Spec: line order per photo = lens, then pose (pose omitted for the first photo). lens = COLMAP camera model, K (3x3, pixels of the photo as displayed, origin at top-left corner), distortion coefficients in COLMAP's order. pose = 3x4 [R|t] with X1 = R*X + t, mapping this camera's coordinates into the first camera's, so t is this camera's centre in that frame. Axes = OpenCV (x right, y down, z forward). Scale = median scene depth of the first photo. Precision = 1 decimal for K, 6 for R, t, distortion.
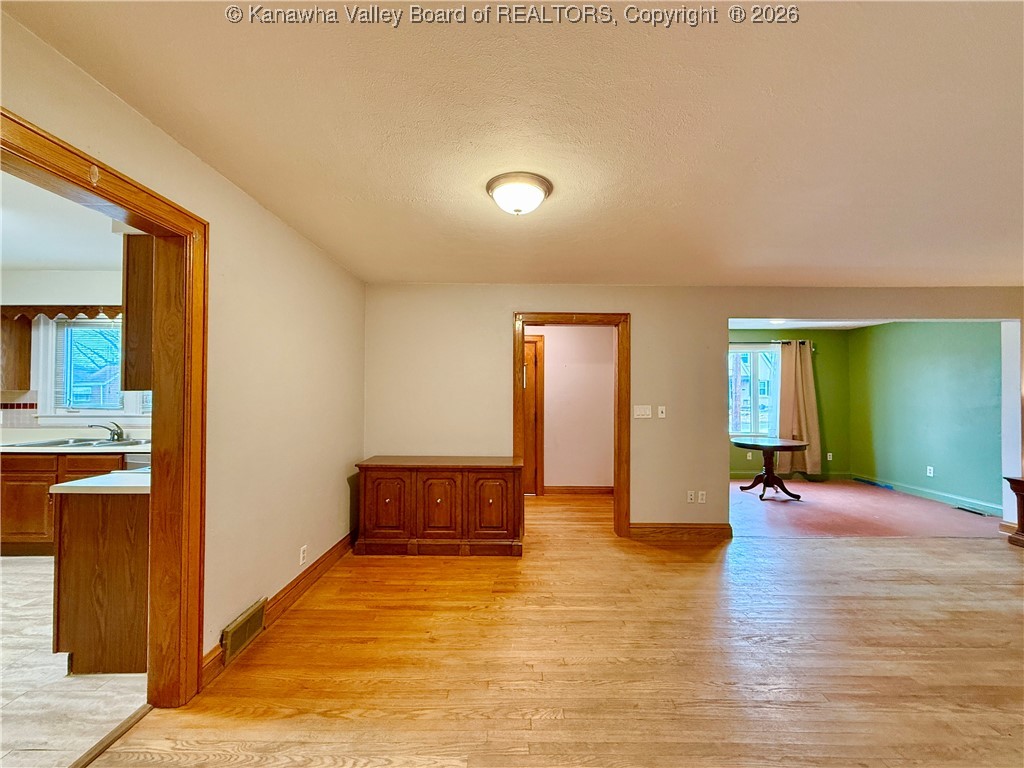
lens RADIAL K [[407.3, 0, 511.3], [0, 407.3, 384.0], [0, 0, 1]] dist [0.000650, -0.000287]
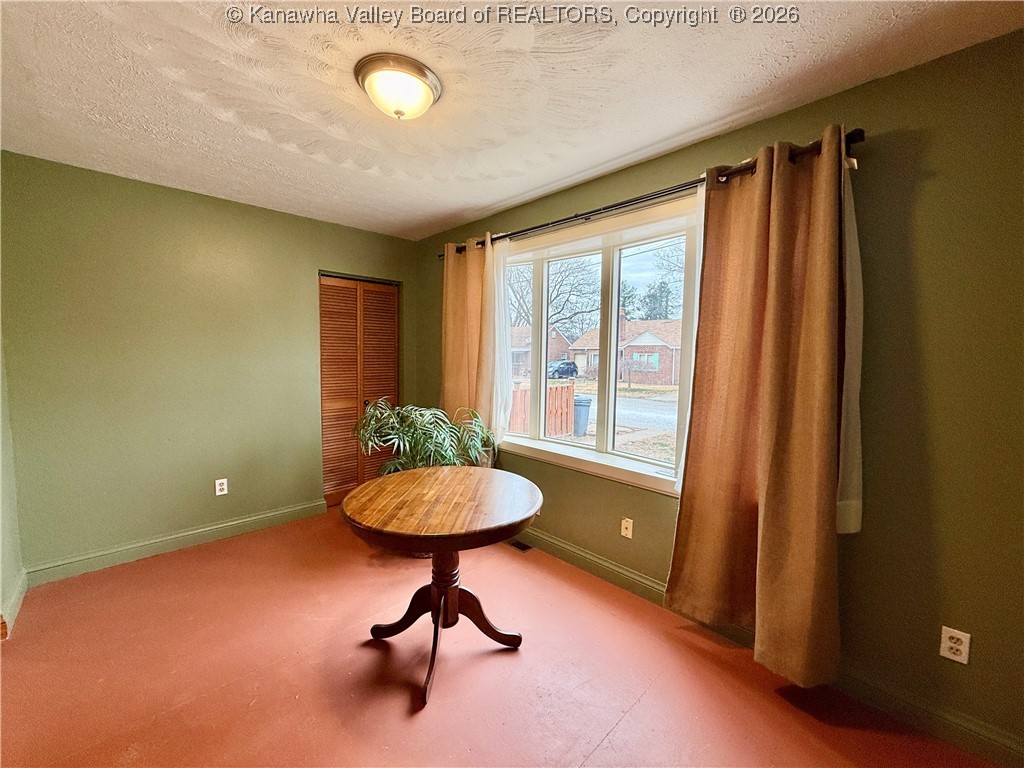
lens RADIAL K [[407.3, 0, 511.6], [0, 407.3, 382.5], [0, 0, 1]] dist [0.000650, -0.000287]
pose [[0.695296, 0.059410, -0.716264, 1.296847], [0.002041, 0.996411, 0.084627, 0.029382], [0.718721, -0.060303, 0.692679, 1.158980]]
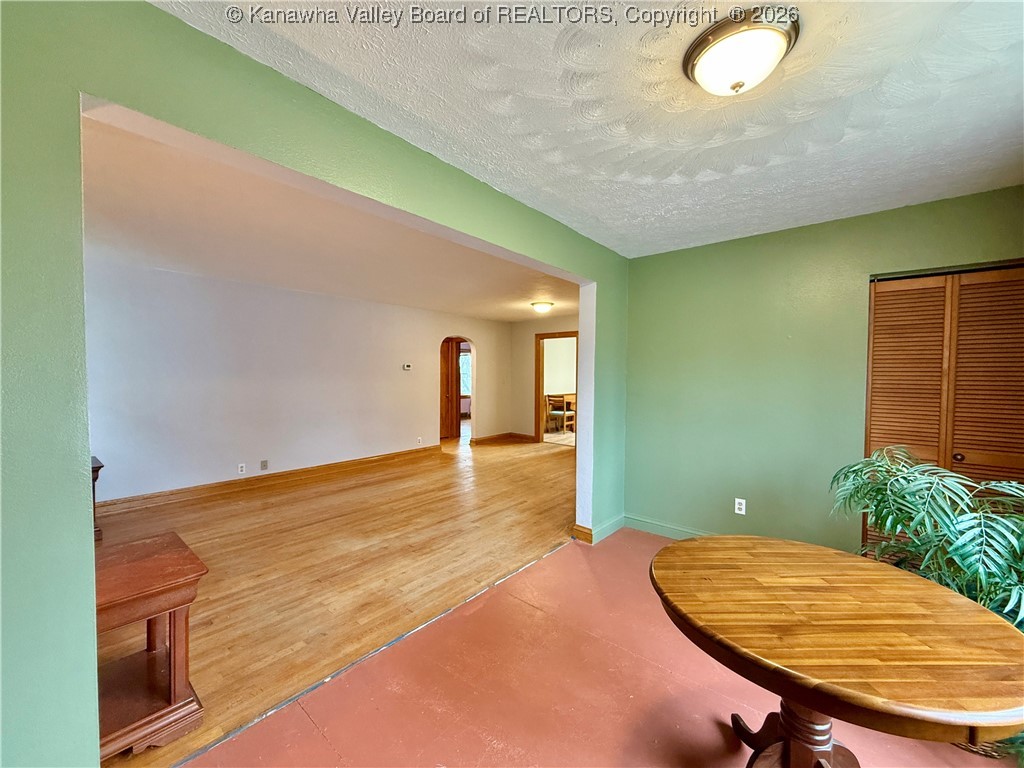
lens RADIAL K [[407.3, 0, 511.9], [0, 407.3, 382.1], [0, 0, 1]] dist [0.000650, -0.000287]
pose [[-0.644724, 0.004522, -0.764402, 1.288472], [0.002848, 0.999990, 0.003514, 0.038171], [0.764410, 0.000089, -0.644731, 1.459357]]
